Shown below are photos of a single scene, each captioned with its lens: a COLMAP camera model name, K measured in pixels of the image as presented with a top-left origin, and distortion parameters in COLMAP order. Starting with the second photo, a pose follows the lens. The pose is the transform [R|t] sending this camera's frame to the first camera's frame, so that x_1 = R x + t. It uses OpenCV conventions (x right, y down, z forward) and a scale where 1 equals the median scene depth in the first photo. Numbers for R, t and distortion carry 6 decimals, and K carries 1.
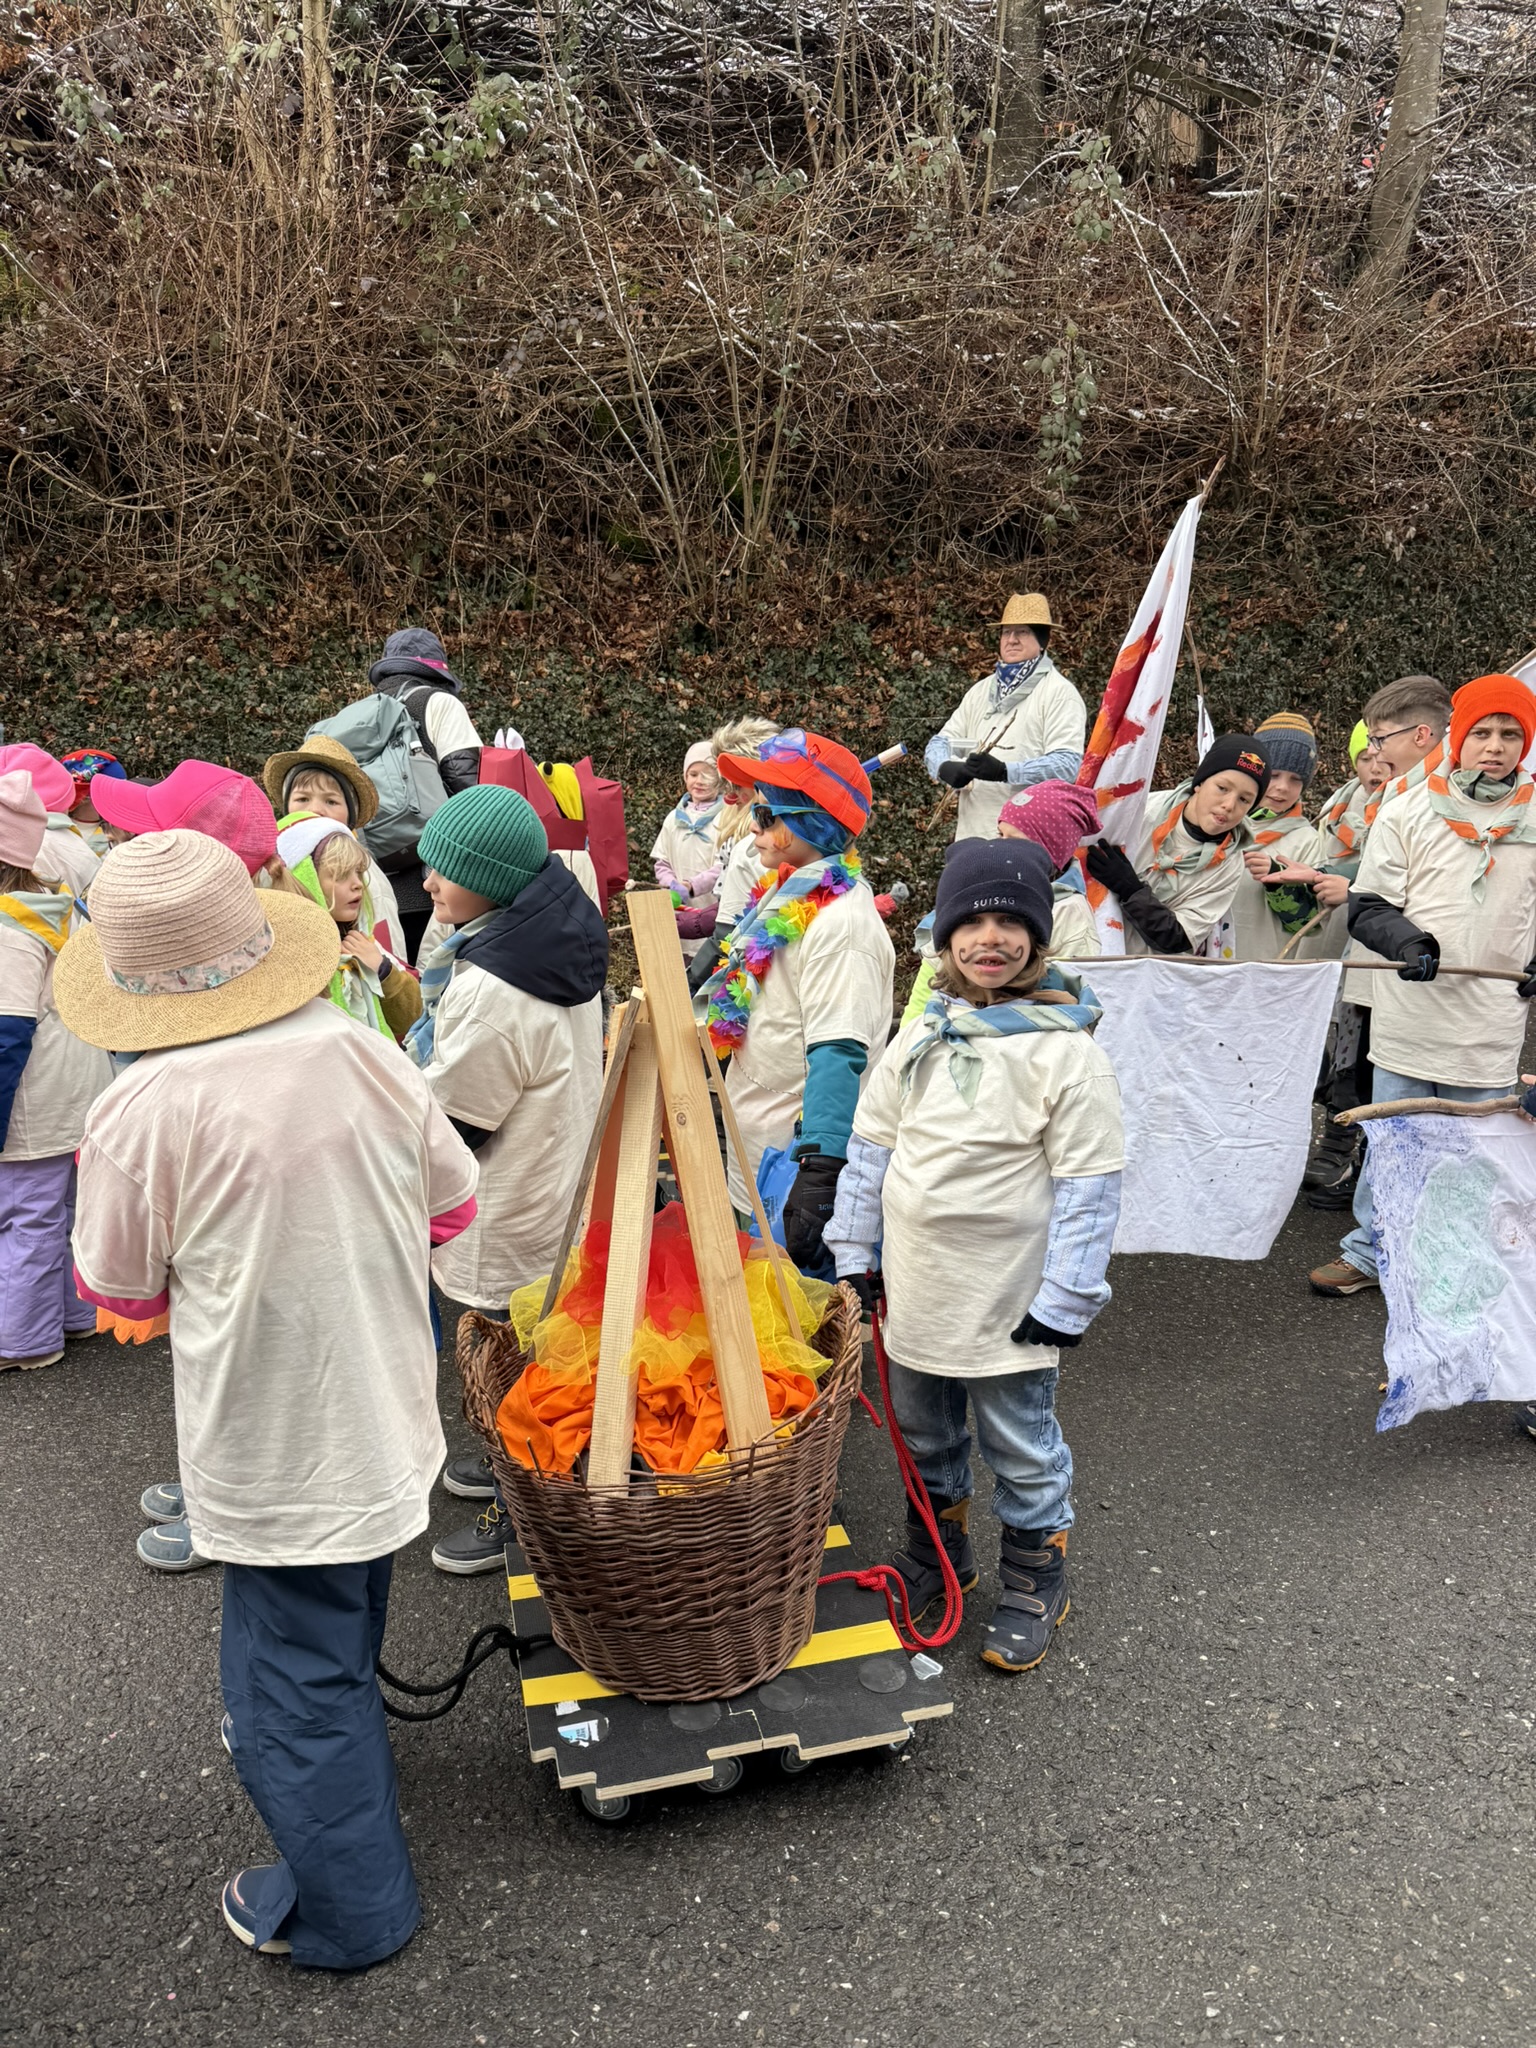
lens RADIAL K [[1446.1, 0, 811.2], [0, 1446.1, 1060.0], [0, 0, 1]] dist [0.037408, -0.046284]
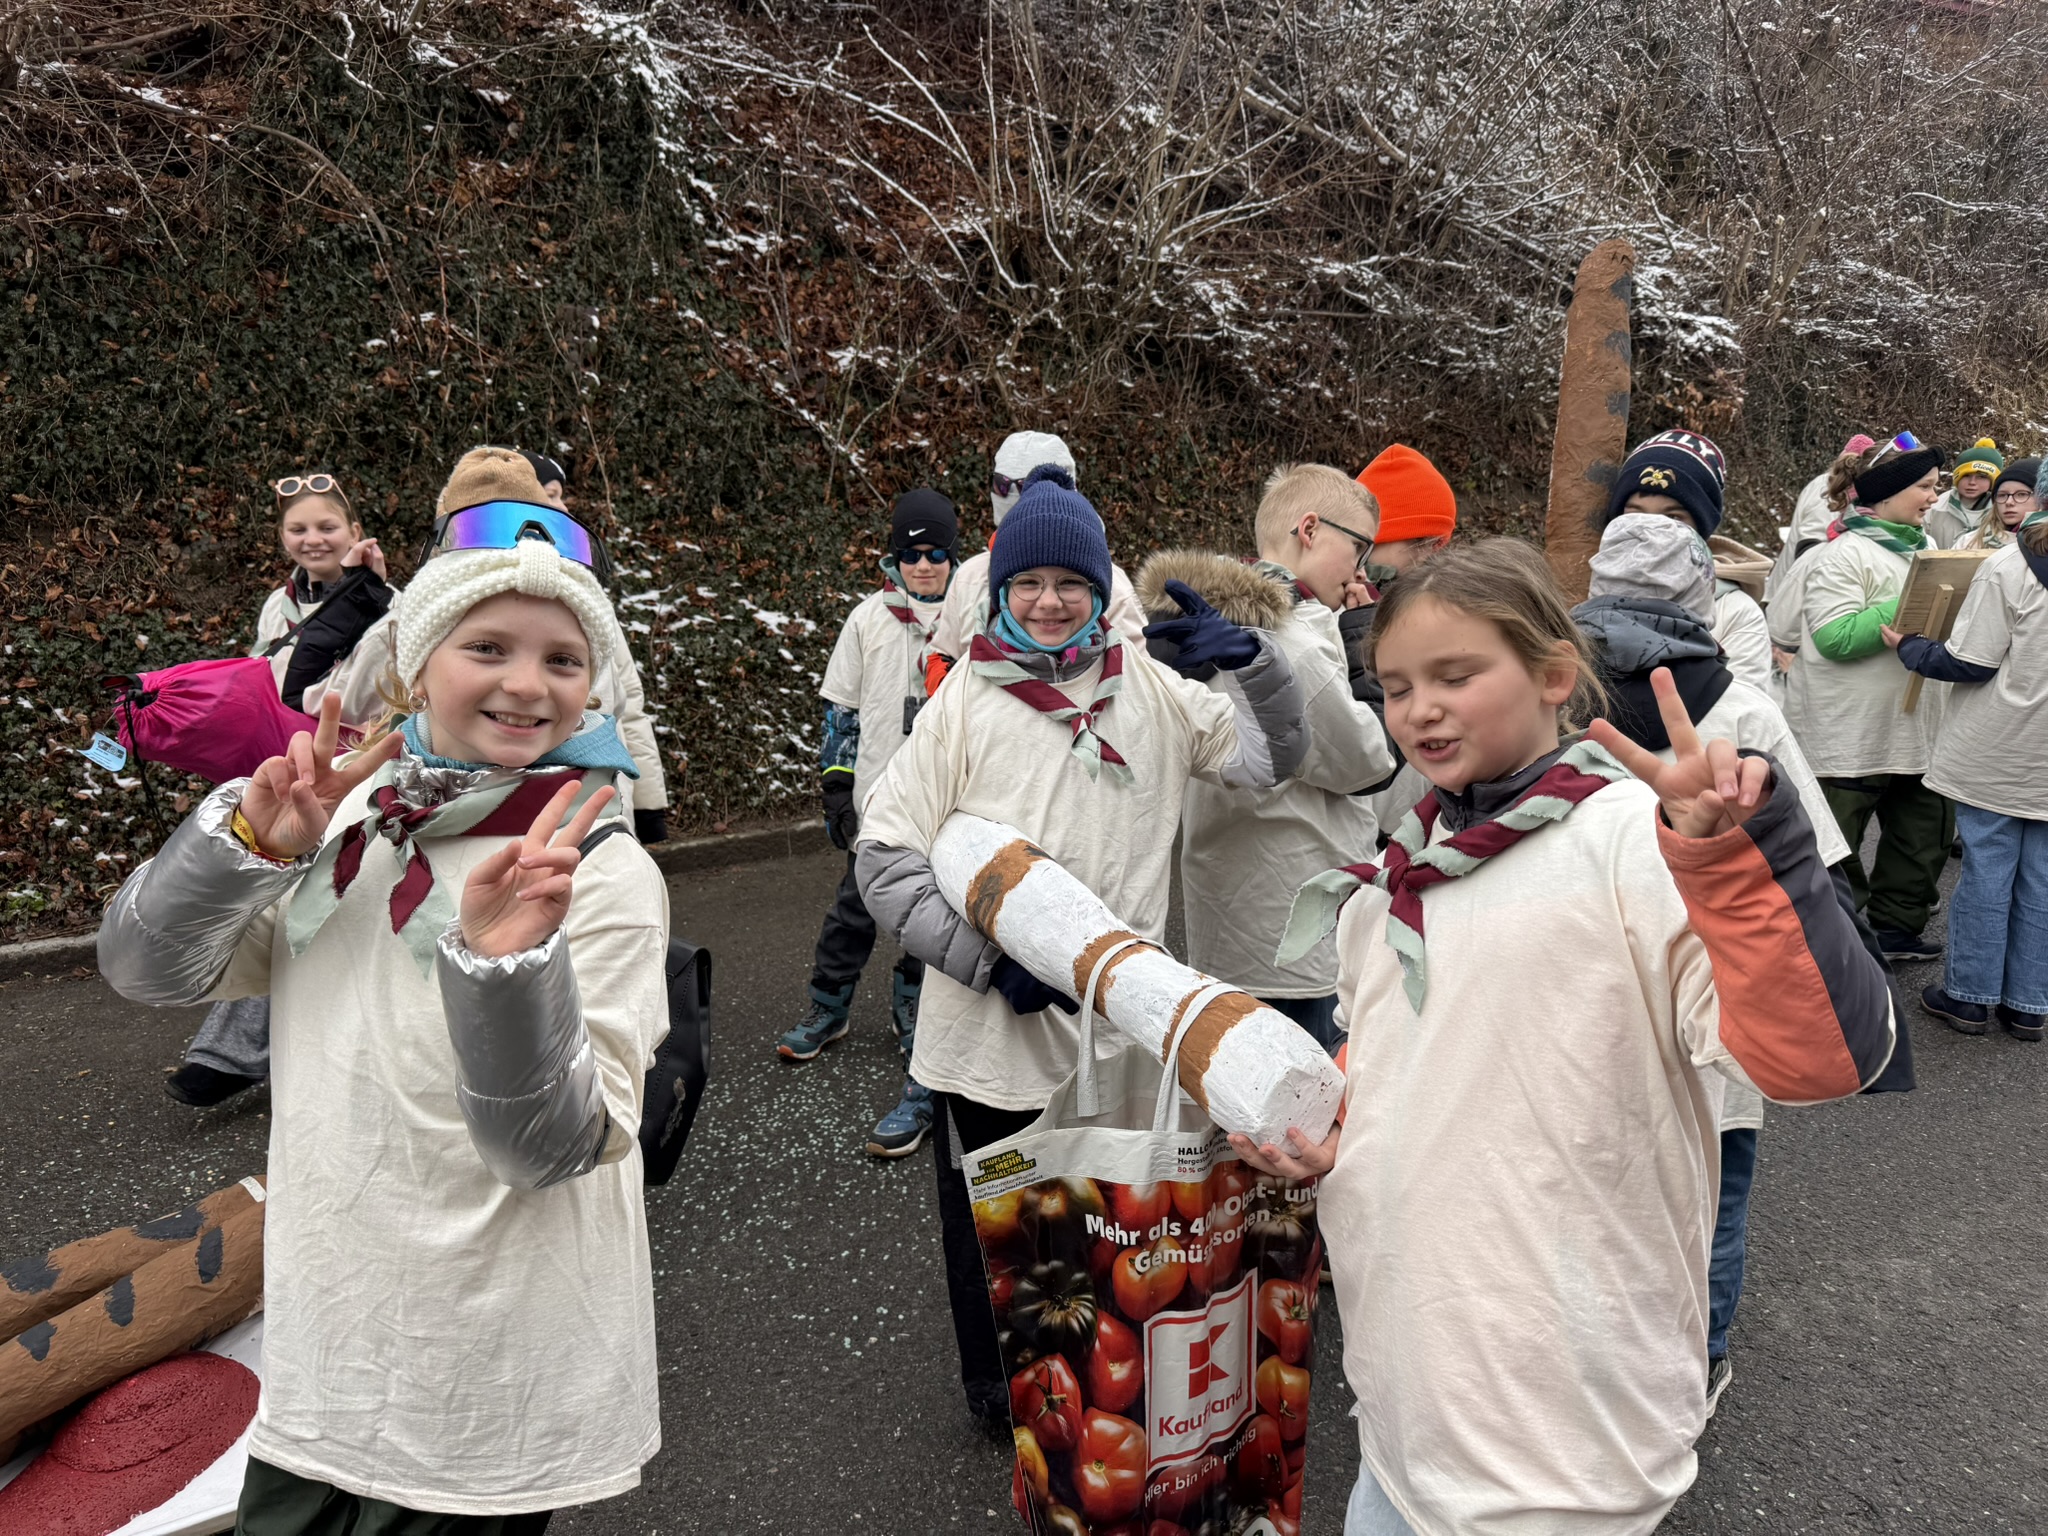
lens RADIAL K [[1446.1, 0, 1027.1], [0, 1446.1, 795.3], [0, 0, 1]] dist [0.037408, -0.046284]
pose [[0.959633, -0.056747, 0.275471, 0.656279], [0.061591, 0.998061, -0.008957, -0.088314], [-0.274428, 0.025562, 0.961268, 0.276205]]
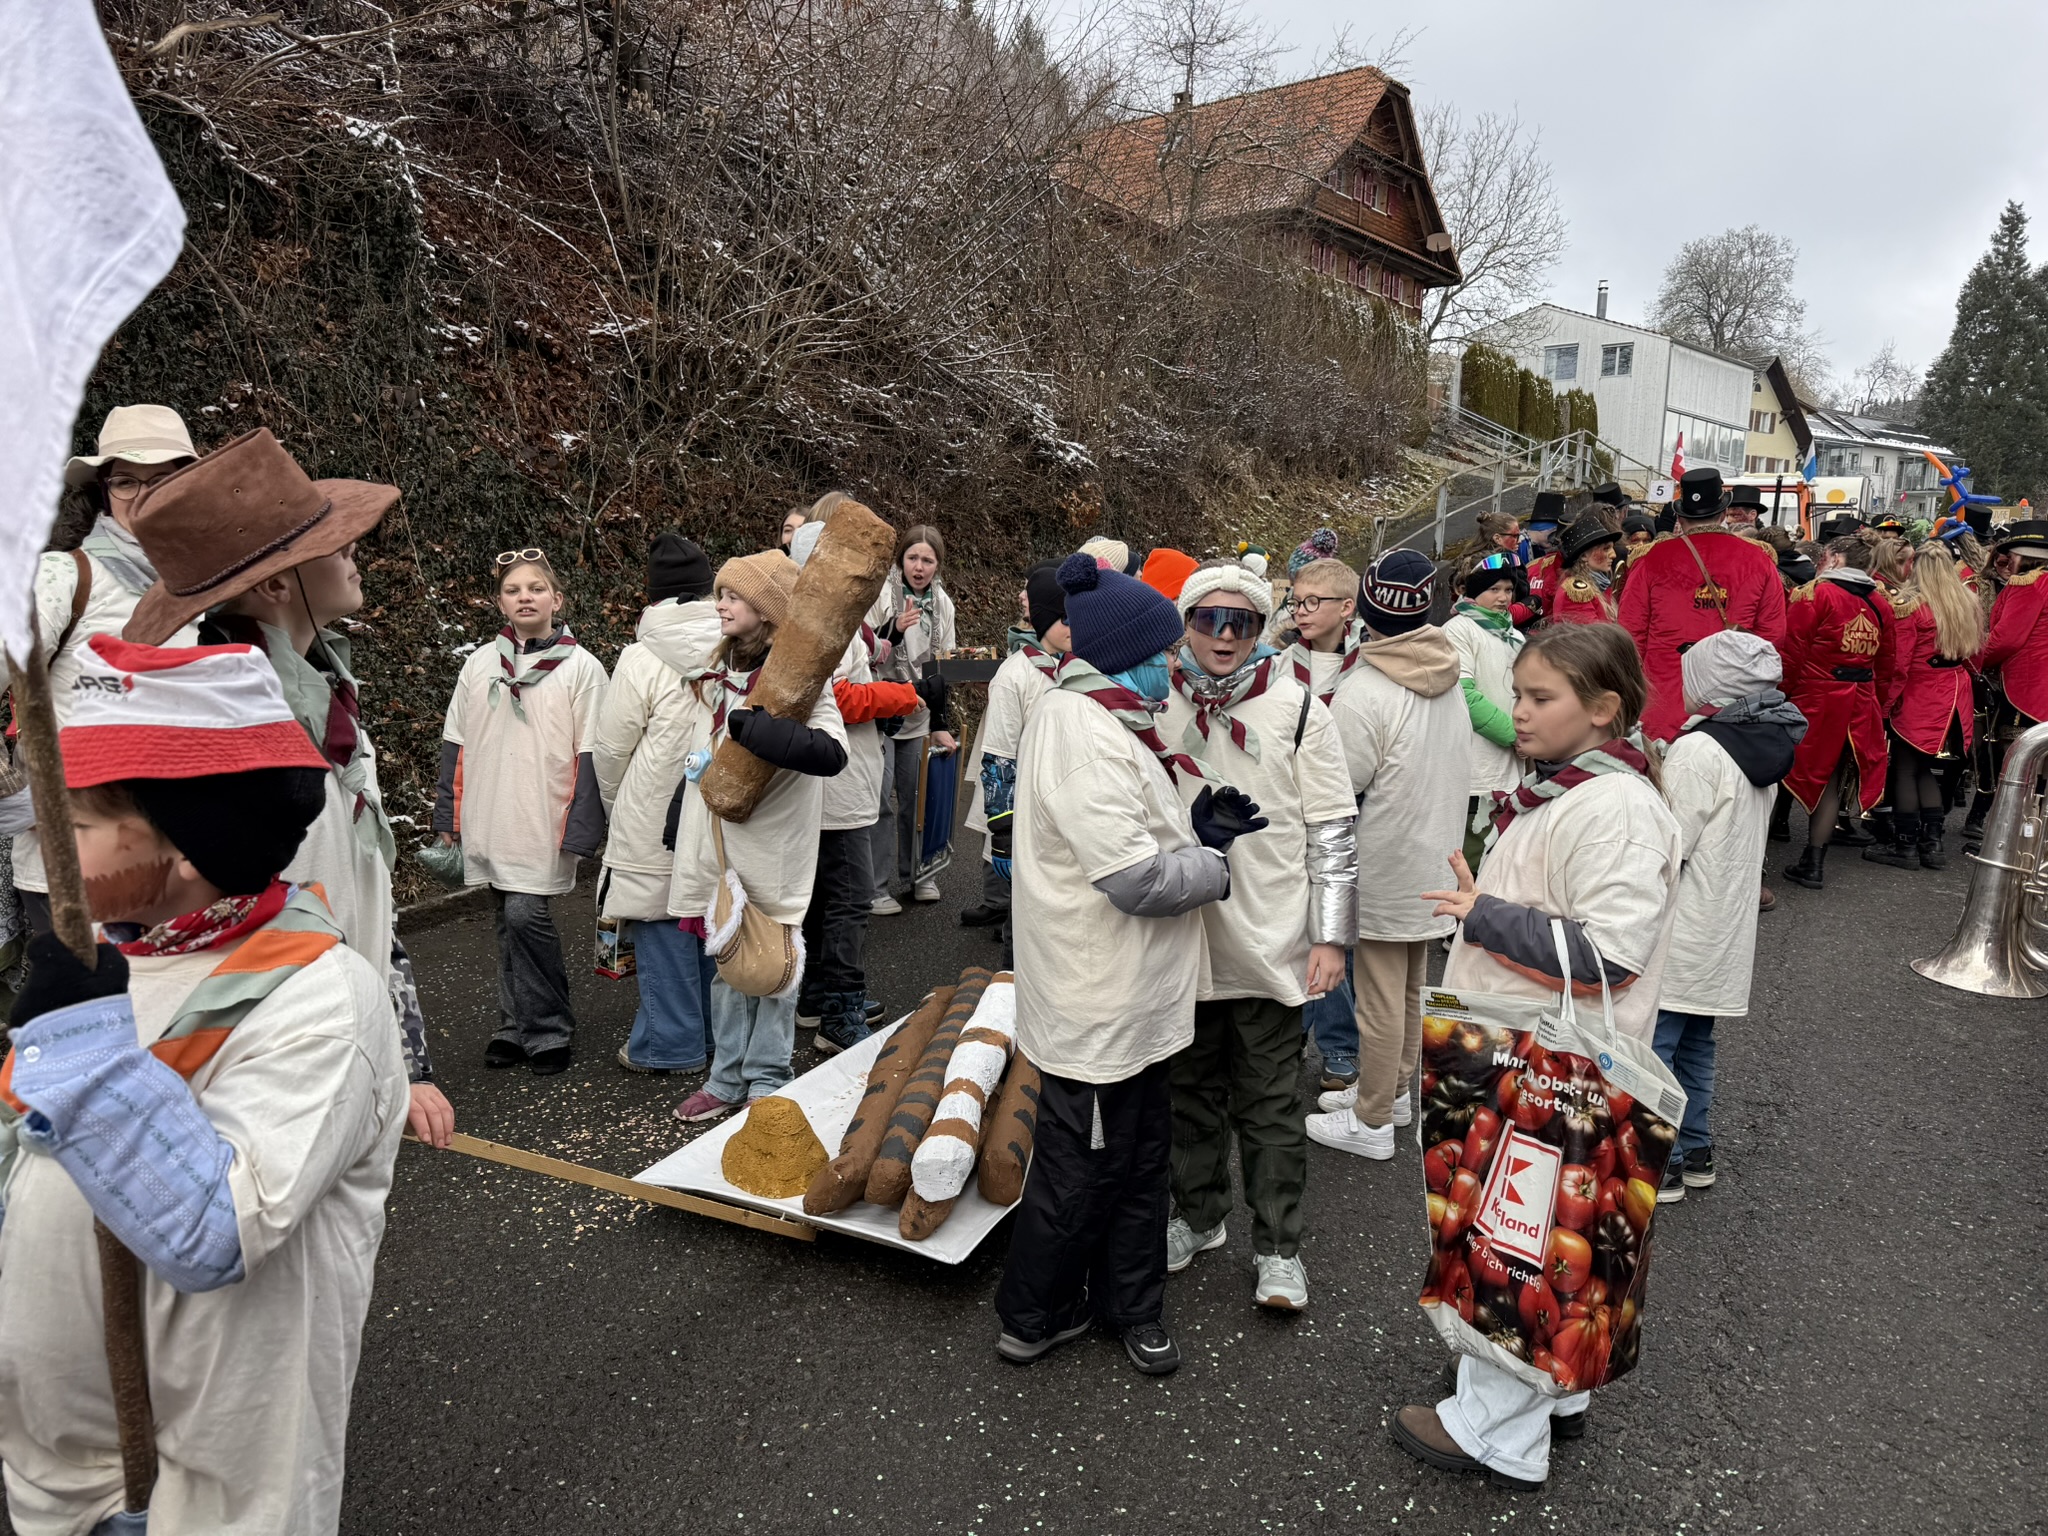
lens RADIAL K [[1446.1, 0, 1049.1], [0, 1446.1, 798.3], [0, 0, 1]] dist [0.037408, -0.046284]
pose [[0.650514, -0.106699, 0.751962, 0.228982], [0.149751, 0.988665, 0.010737, -0.082099], [-0.744585, 0.105623, 0.659119, 0.254071]]
